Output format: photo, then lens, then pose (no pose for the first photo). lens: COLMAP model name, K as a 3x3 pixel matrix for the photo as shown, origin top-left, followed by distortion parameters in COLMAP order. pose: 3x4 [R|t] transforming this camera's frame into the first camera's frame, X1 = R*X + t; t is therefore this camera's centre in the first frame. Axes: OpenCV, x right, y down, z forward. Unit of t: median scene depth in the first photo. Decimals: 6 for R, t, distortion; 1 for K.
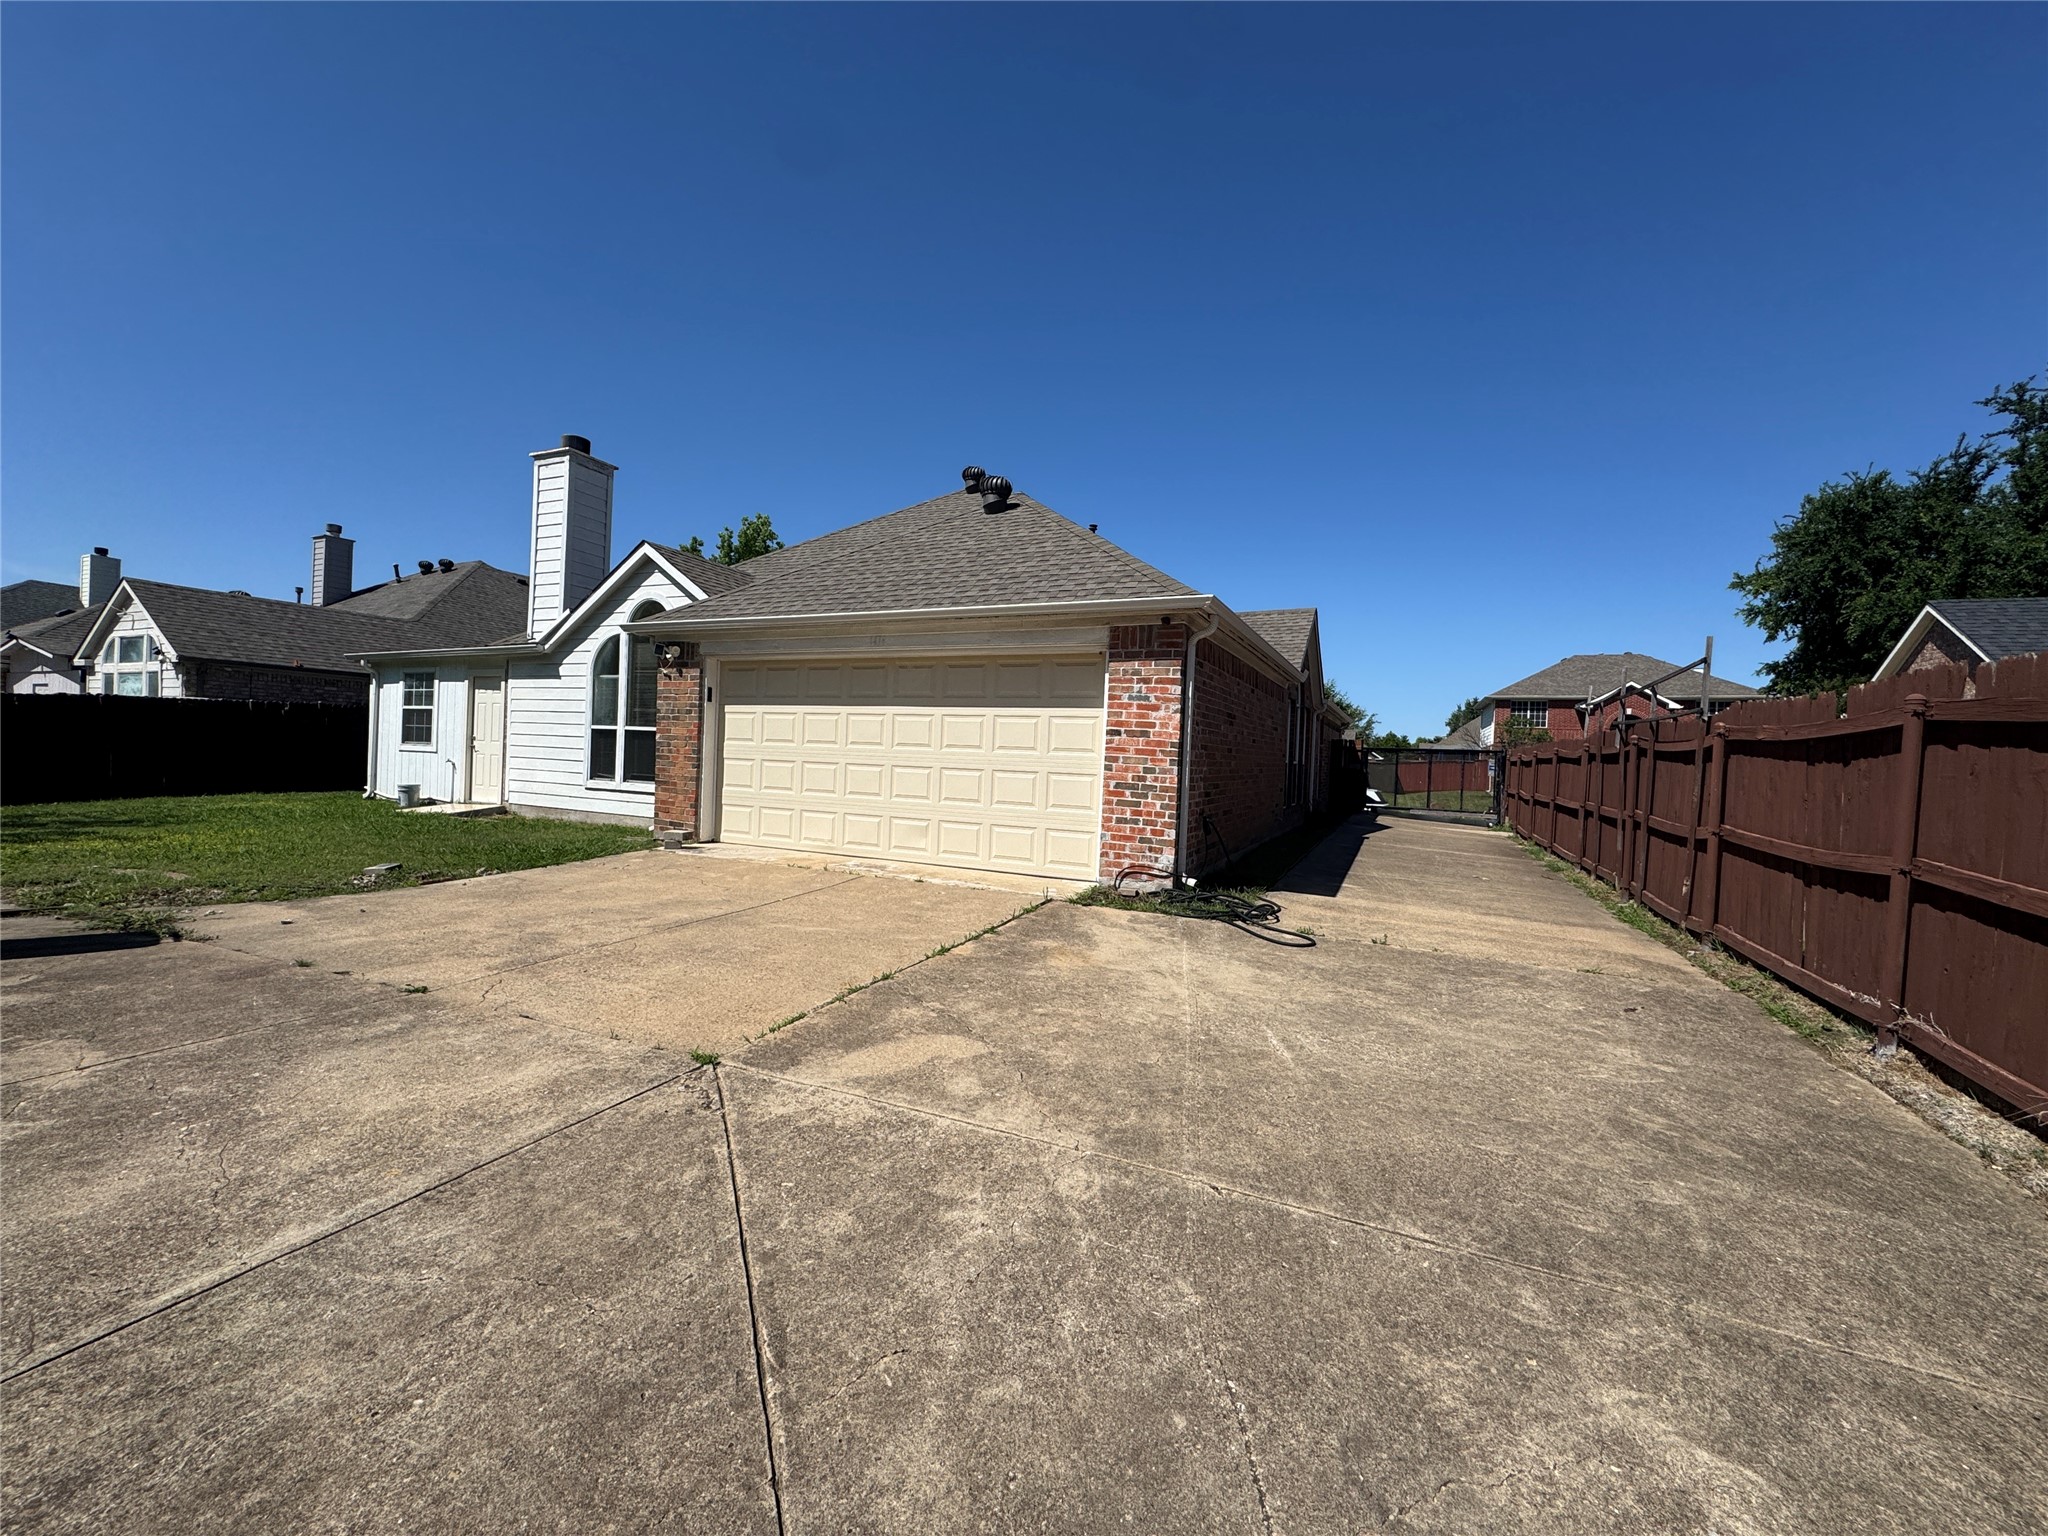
lens RADIAL K [[816.2, 0, 1024.4], [0, 816.2, 768.1], [0, 0, 1]] dist [-0.002059, 0.000323]
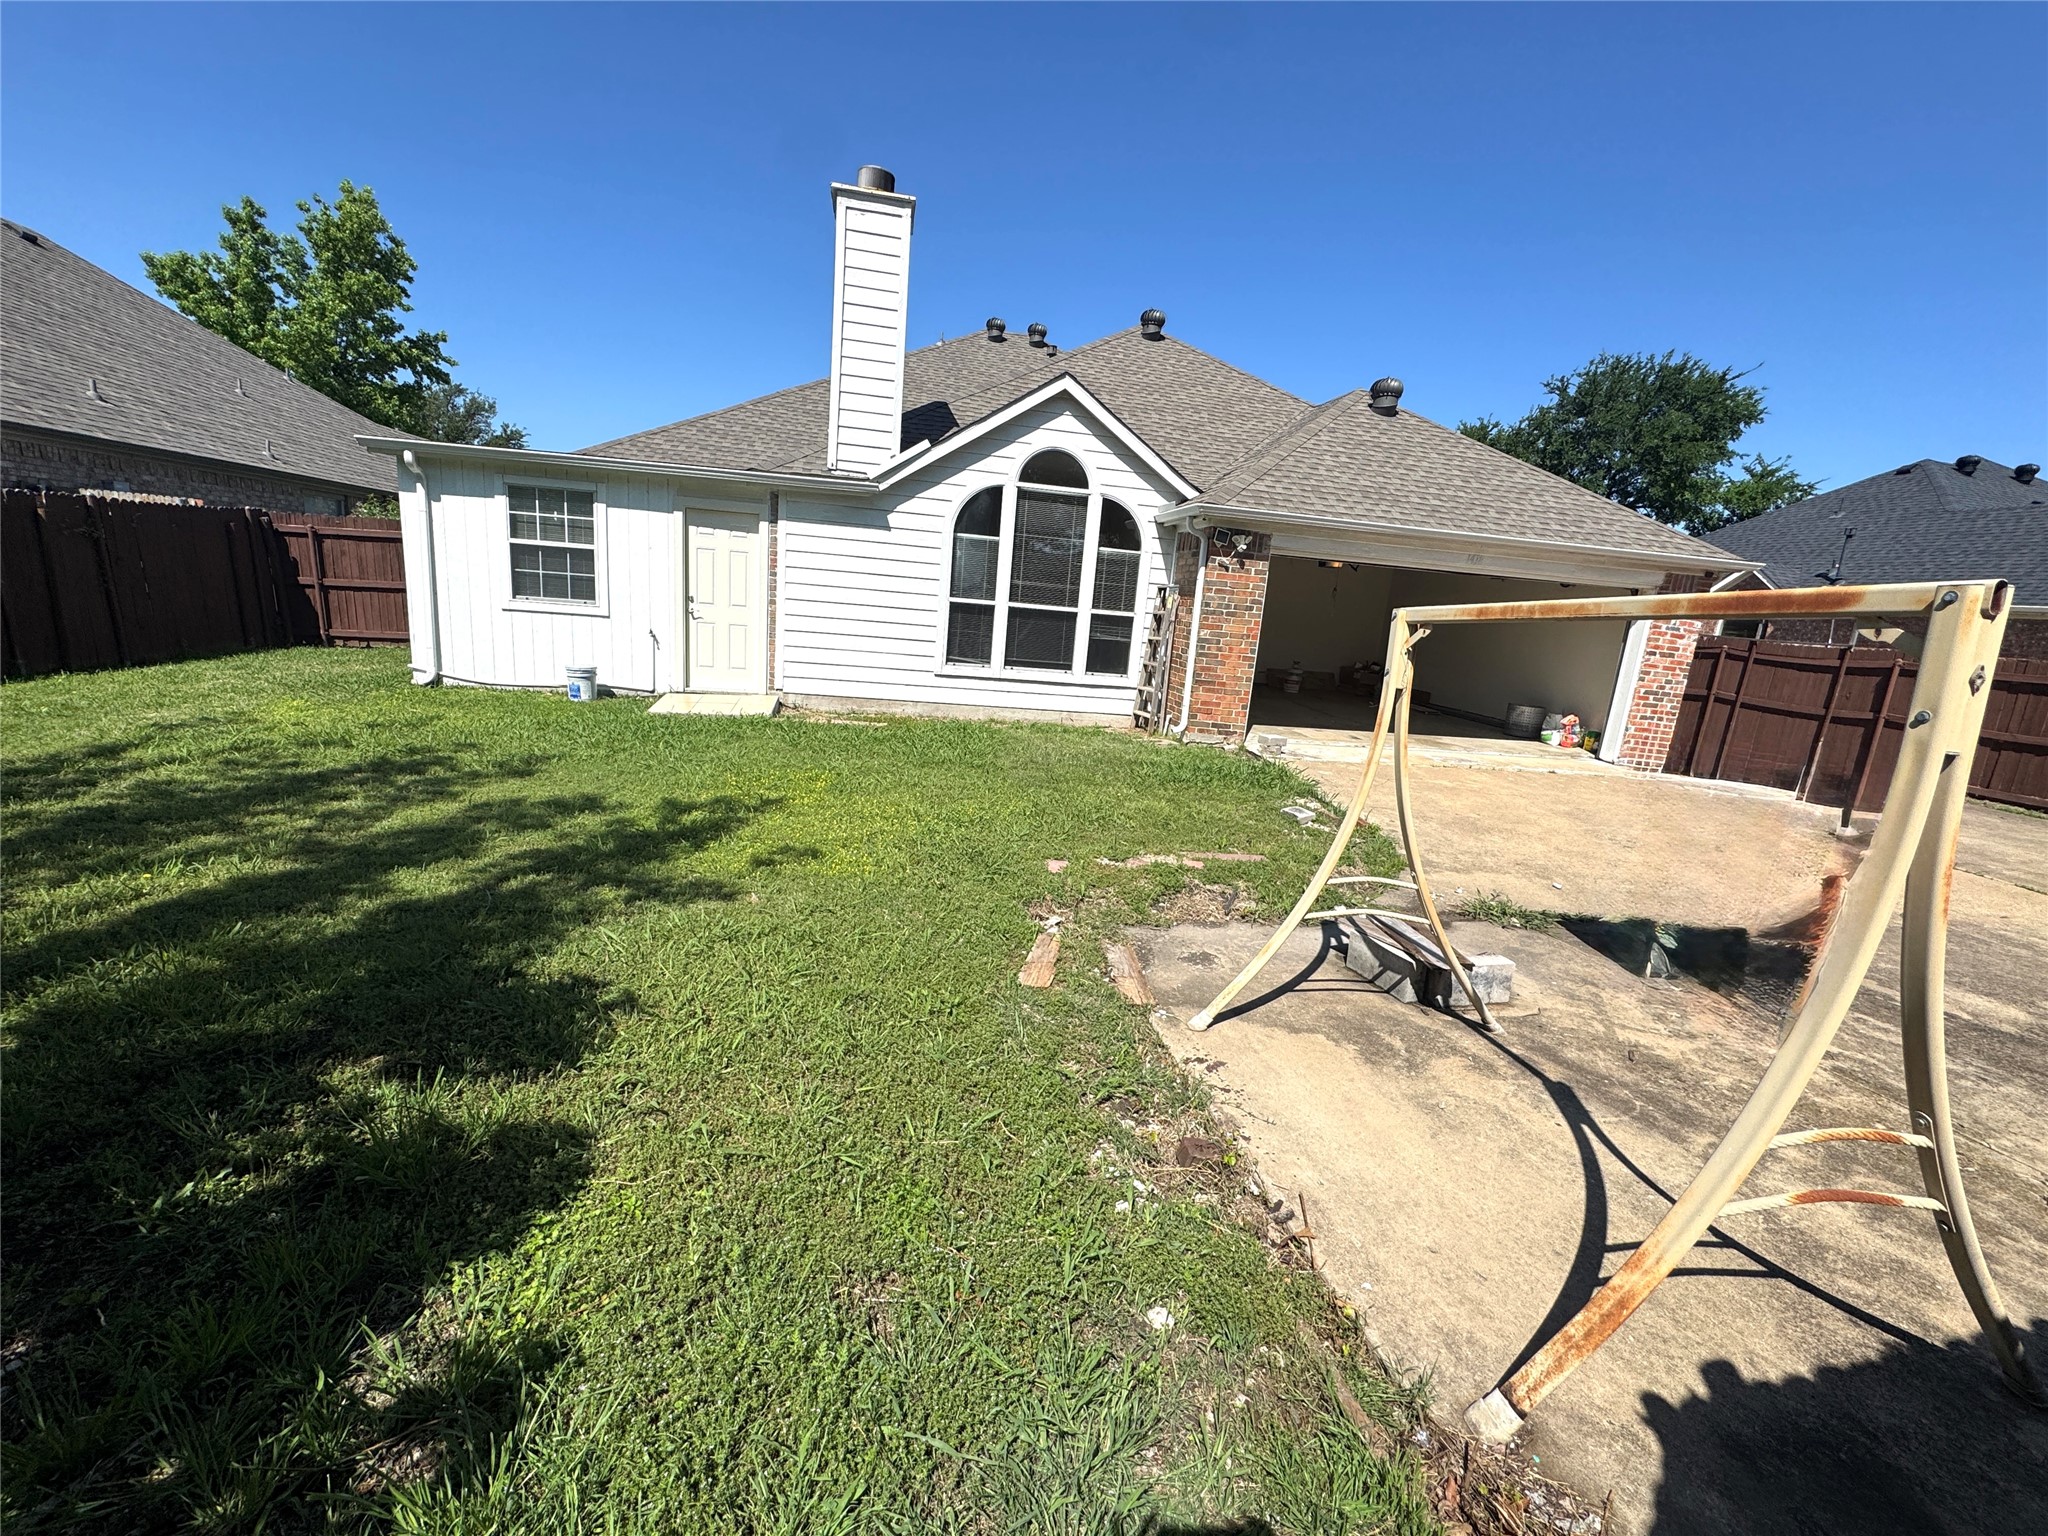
lens RADIAL K [[816.2, 0, 1026.2], [0, 816.2, 766.5], [0, 0, 1]] dist [-0.002059, 0.000323]
pose [[0.833495, -0.084637, 0.546007, -0.936447], [-0.042473, 0.975459, 0.216044, -0.067319], [-0.550893, -0.203262, 0.809445, 0.274697]]
